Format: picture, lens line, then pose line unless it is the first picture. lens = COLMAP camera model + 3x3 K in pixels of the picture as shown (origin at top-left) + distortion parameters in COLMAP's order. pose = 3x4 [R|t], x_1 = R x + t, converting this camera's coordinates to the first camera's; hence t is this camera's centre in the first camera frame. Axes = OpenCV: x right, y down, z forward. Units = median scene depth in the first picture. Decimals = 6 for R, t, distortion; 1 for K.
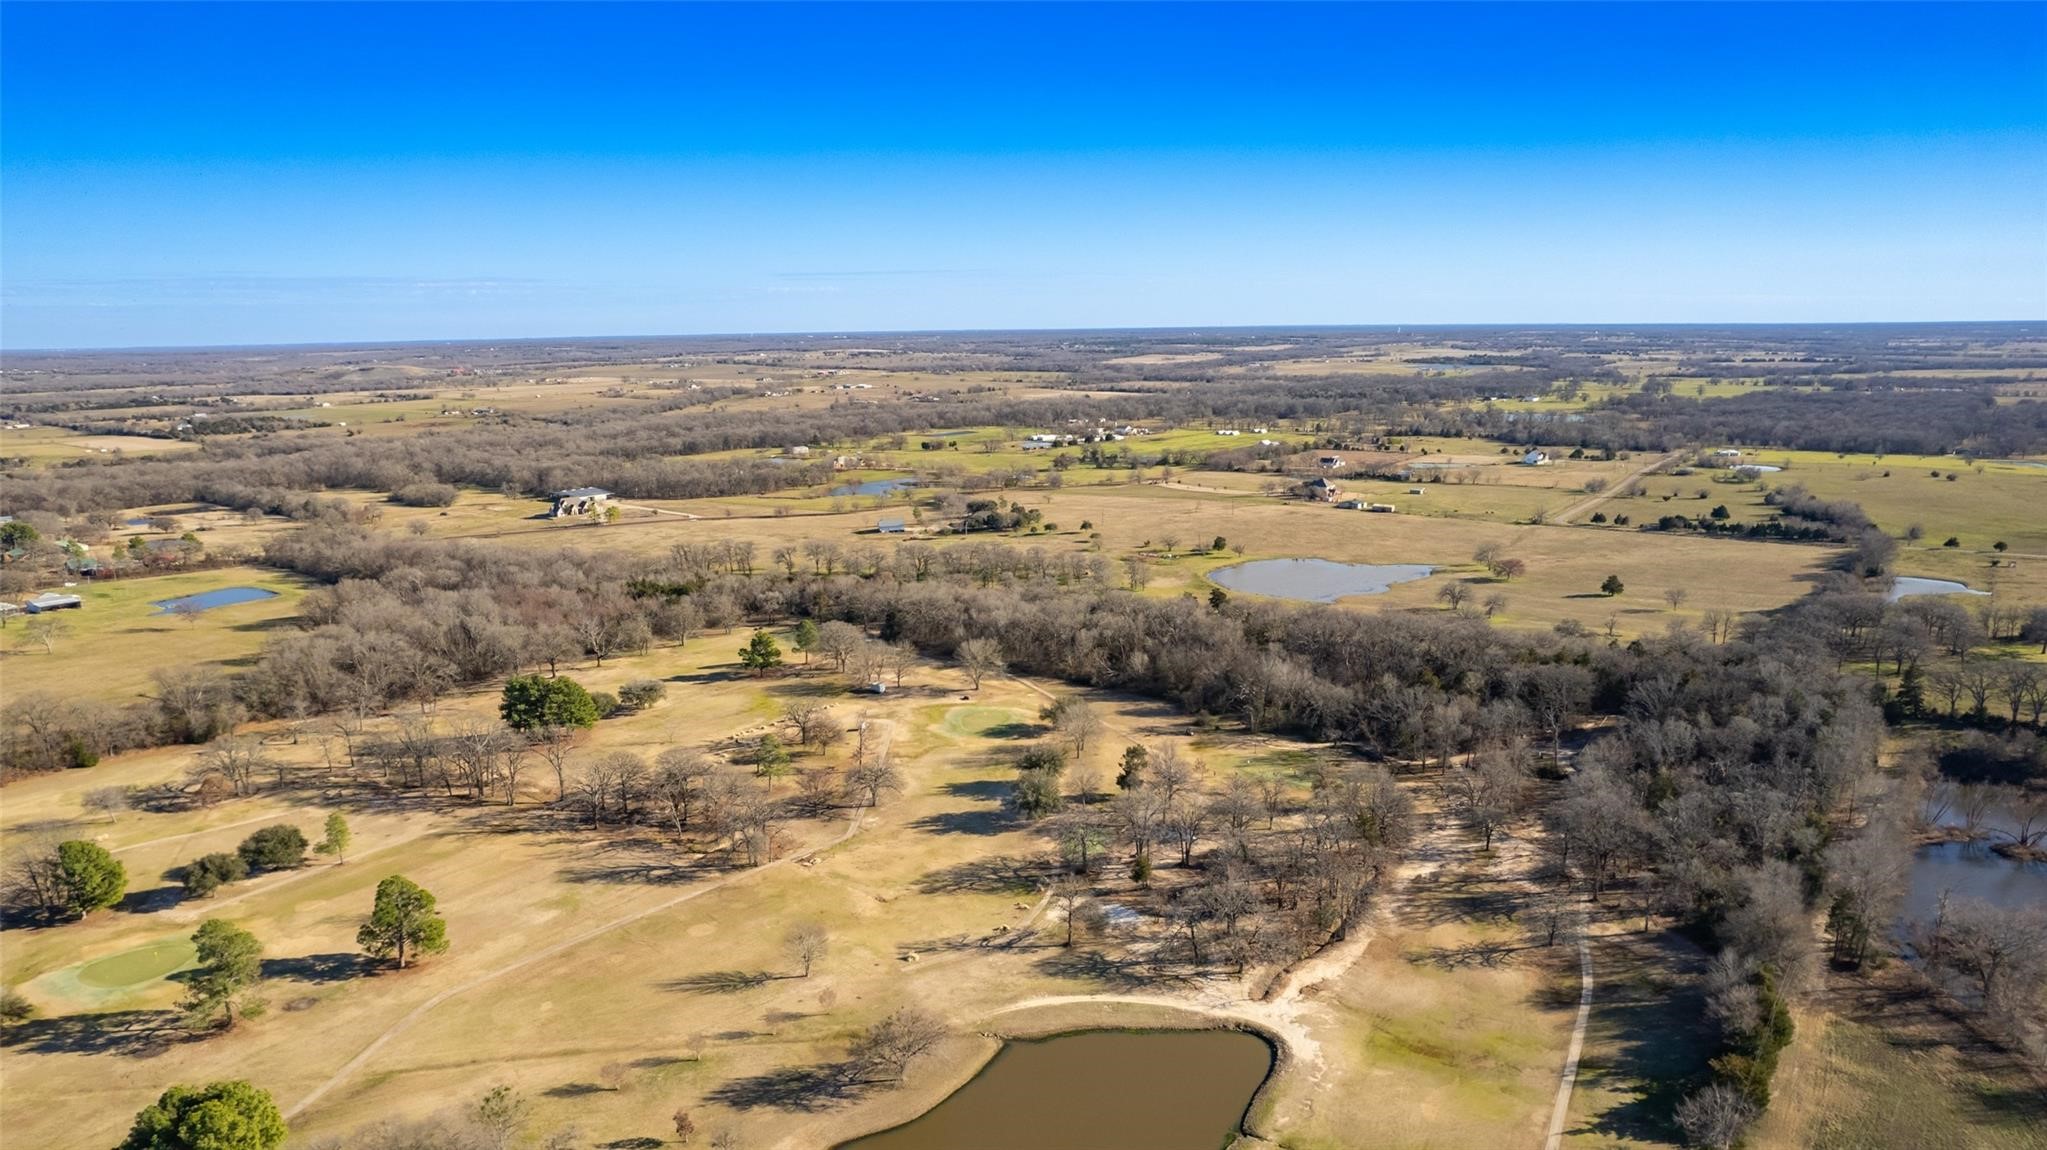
lens RADIAL K [[1317.7, 0, 1025.5], [0, 1317.7, 570.4], [0, 0, 1]] dist [-0.079346, 0.071358]
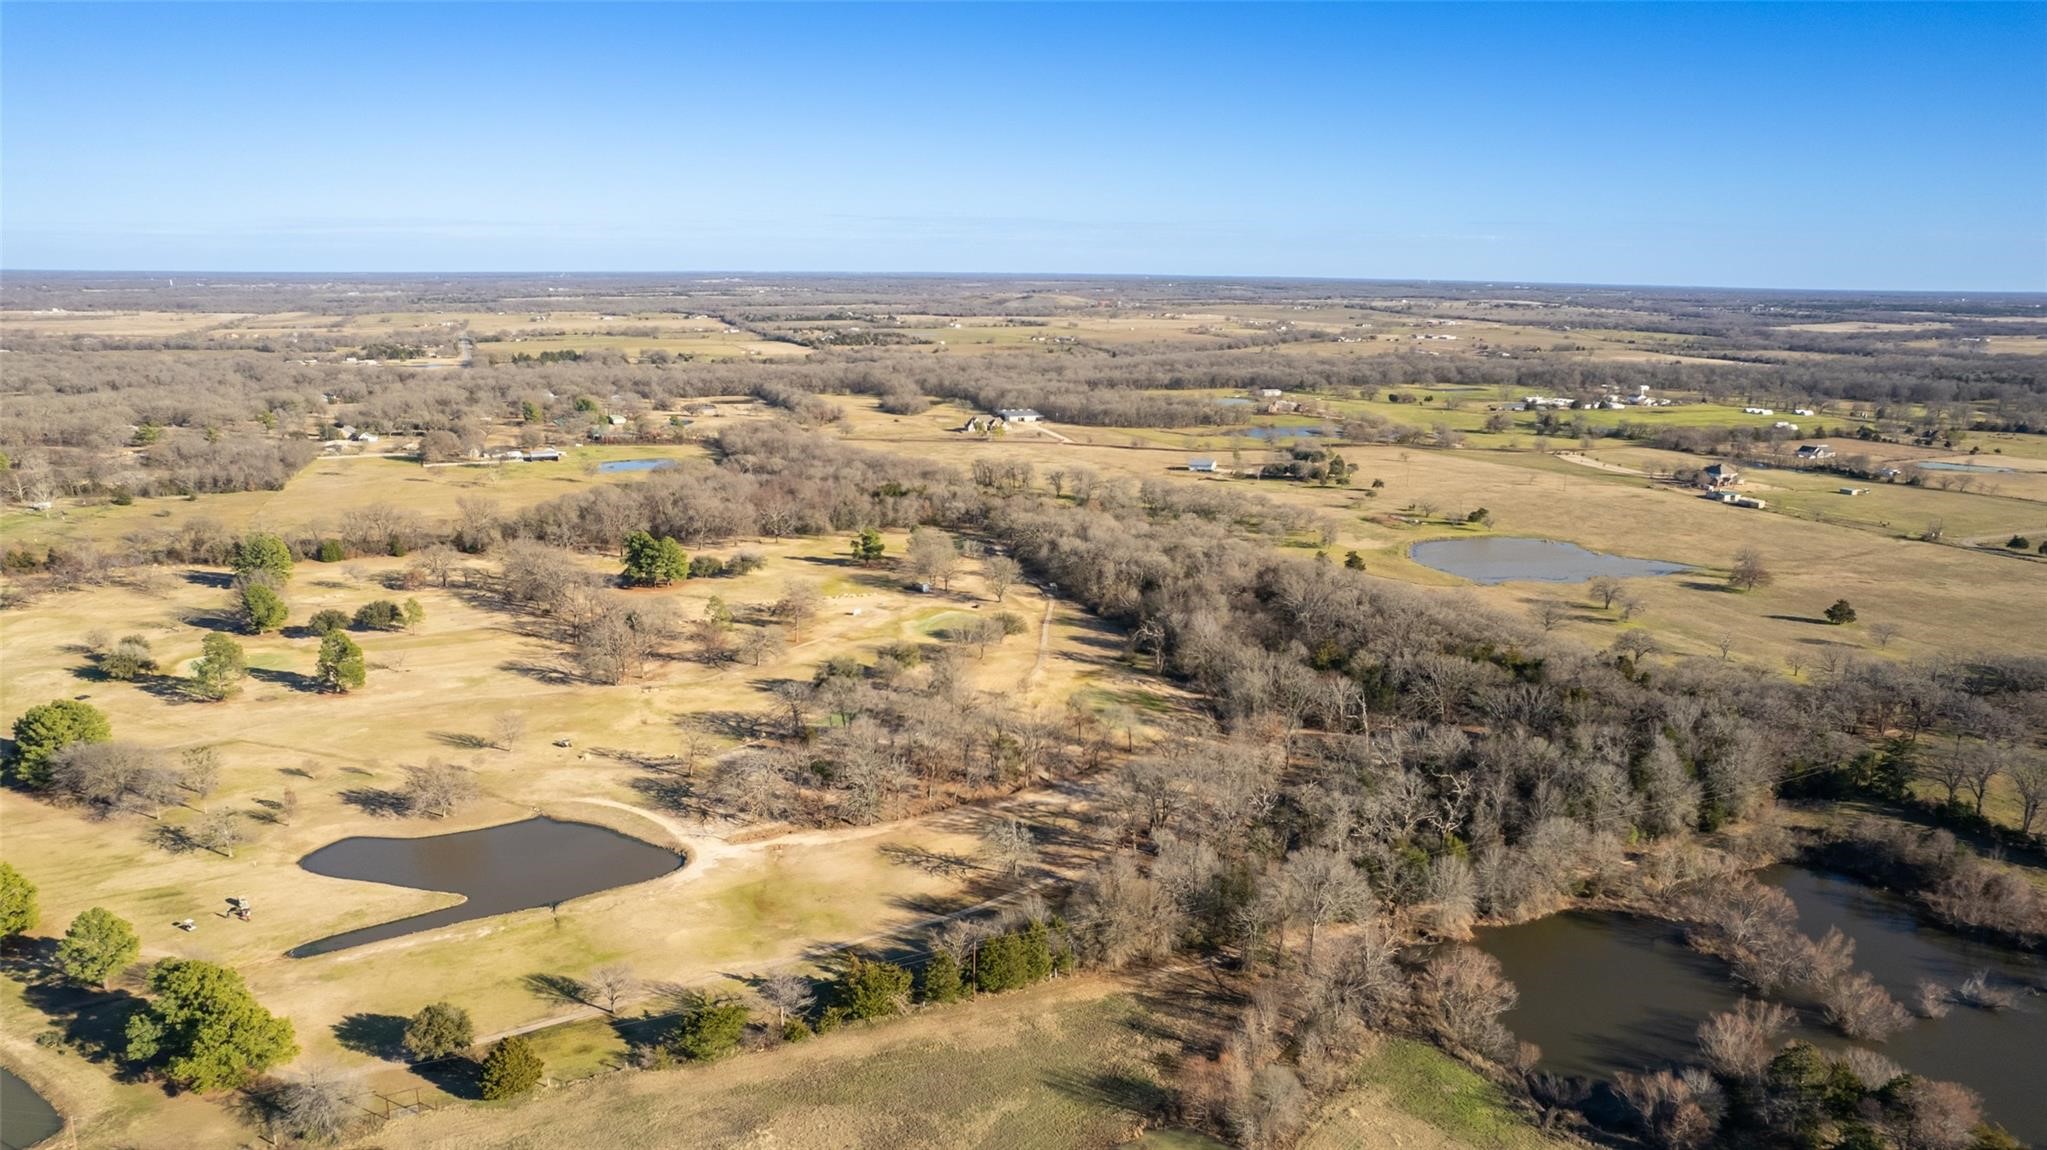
lens RADIAL K [[1317.7, 0, 1025.5], [0, 1317.7, 570.4], [0, 0, 1]] dist [-0.079346, 0.071358]
pose [[0.866034, 0.136043, -0.481122, 0.252780], [-0.115971, 0.990685, 0.071377, -0.008366], [0.486350, -0.006019, 0.873743, 0.024840]]
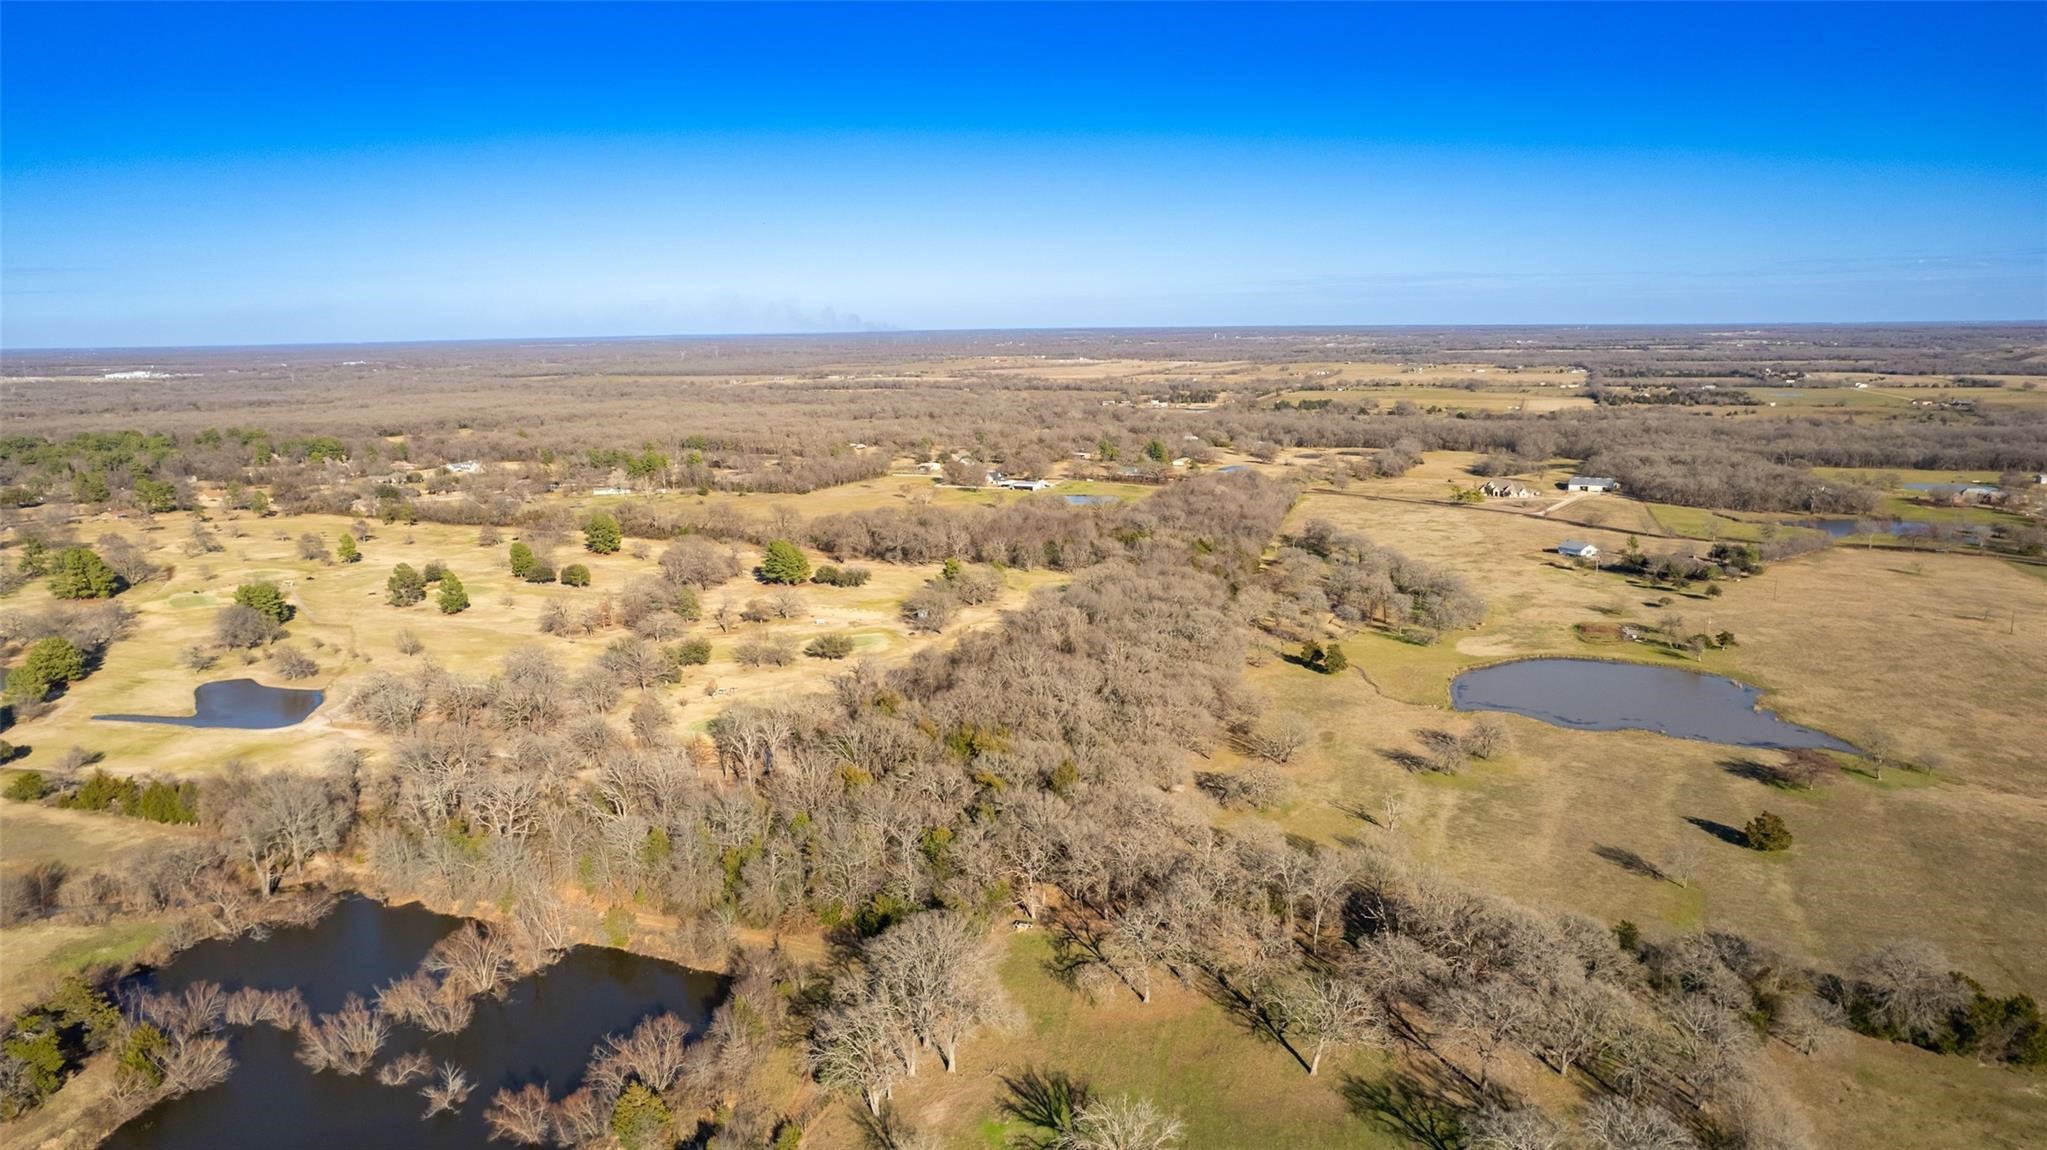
lens RADIAL K [[1317.7, 0, 1025.5], [0, 1317.7, 570.4], [0, 0, 1]] dist [-0.079346, 0.071358]
pose [[0.273618, 0.189682, -0.942950, 0.539121], [-0.168940, 0.974599, 0.147026, -0.075162], [0.946886, 0.119073, 0.298713, 0.355145]]
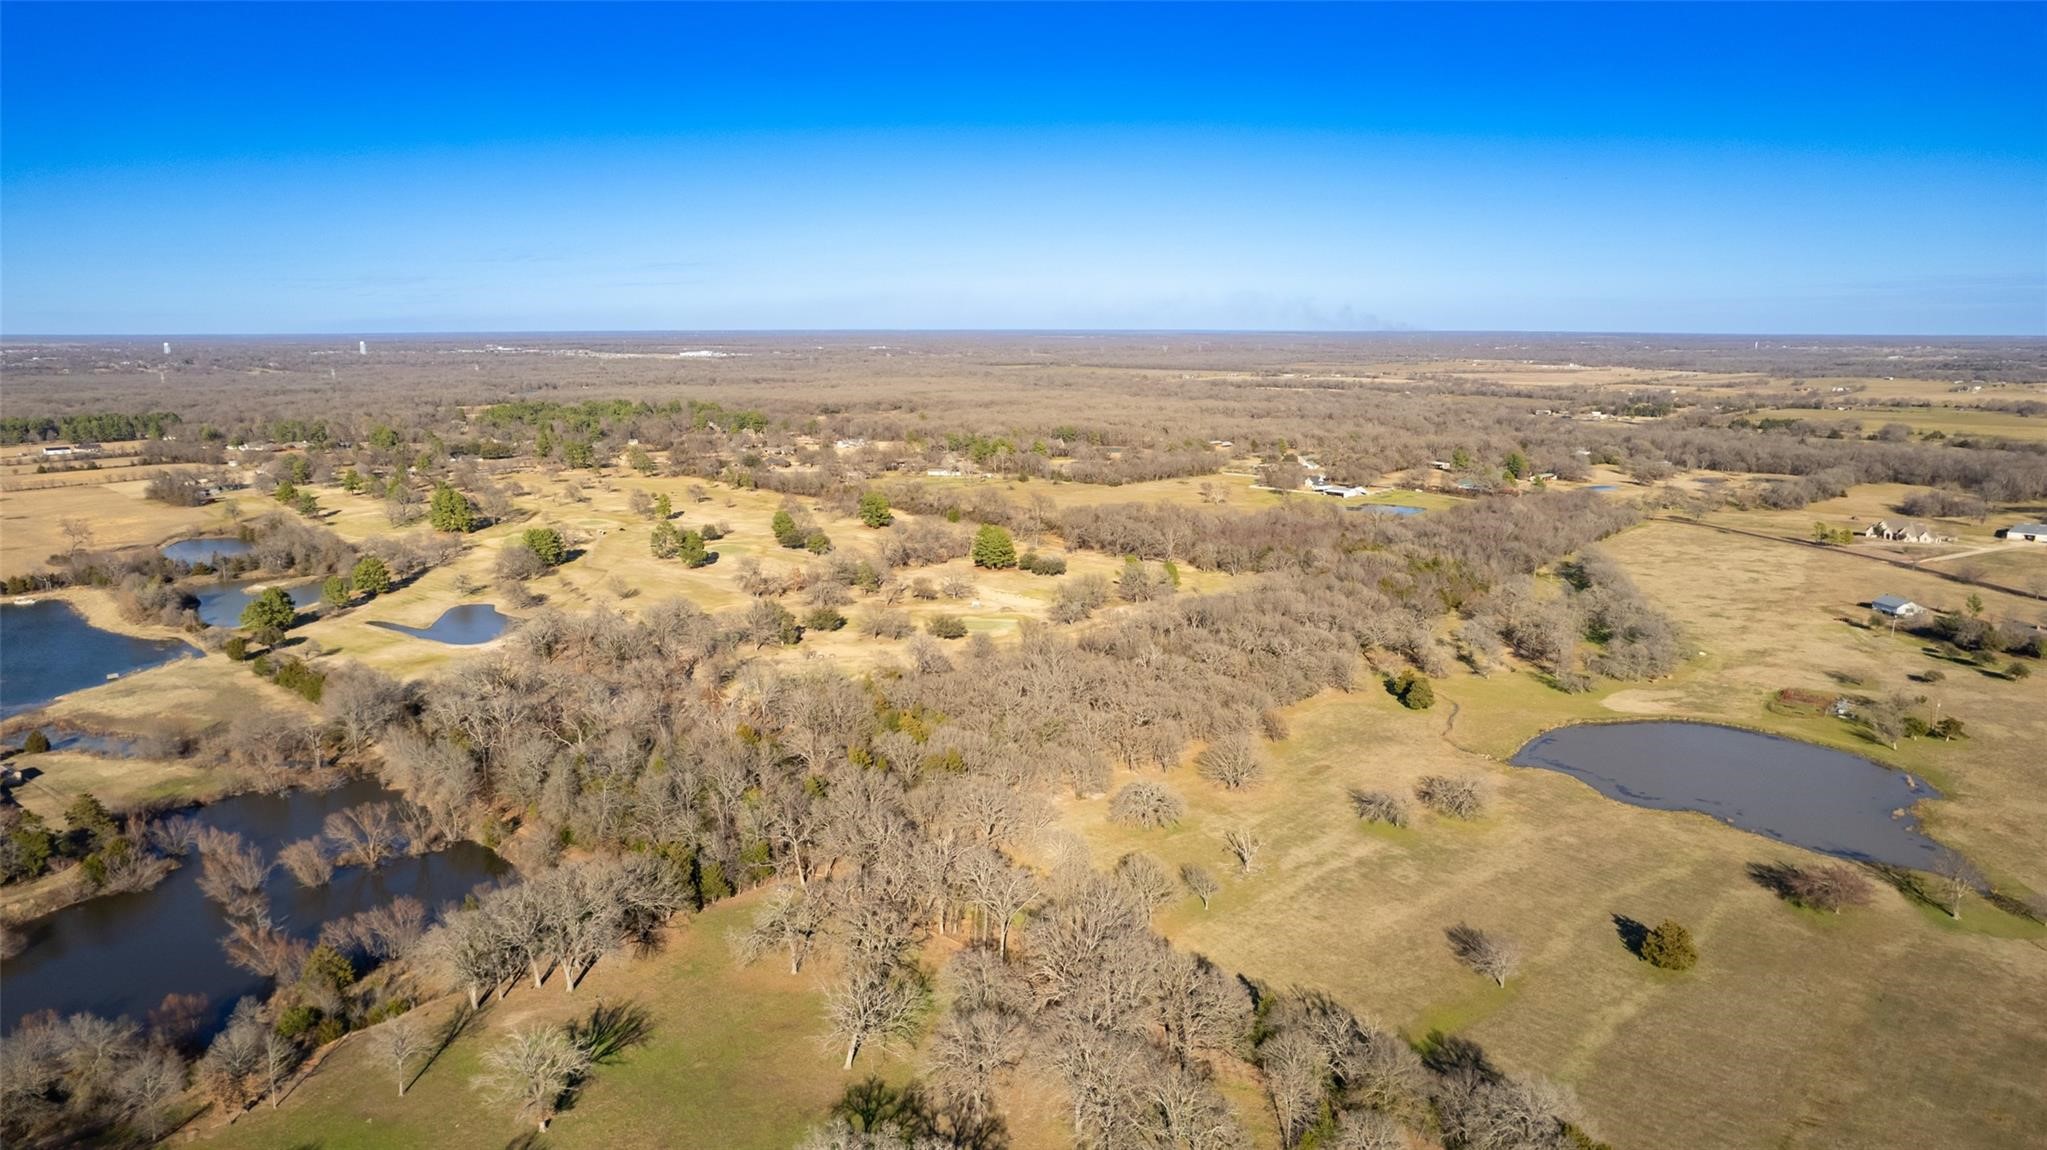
lens RADIAL K [[1319.6, 0, 1026.0], [0, 1319.6, 572.5], [0, 0, 1]] dist [-0.086037, 0.081397]
pose [[-0.108461, 0.200399, -0.973692, 0.557899], [-0.182827, 0.958742, 0.217688, -0.104034], [0.977144, 0.201628, -0.067348, 0.512491]]
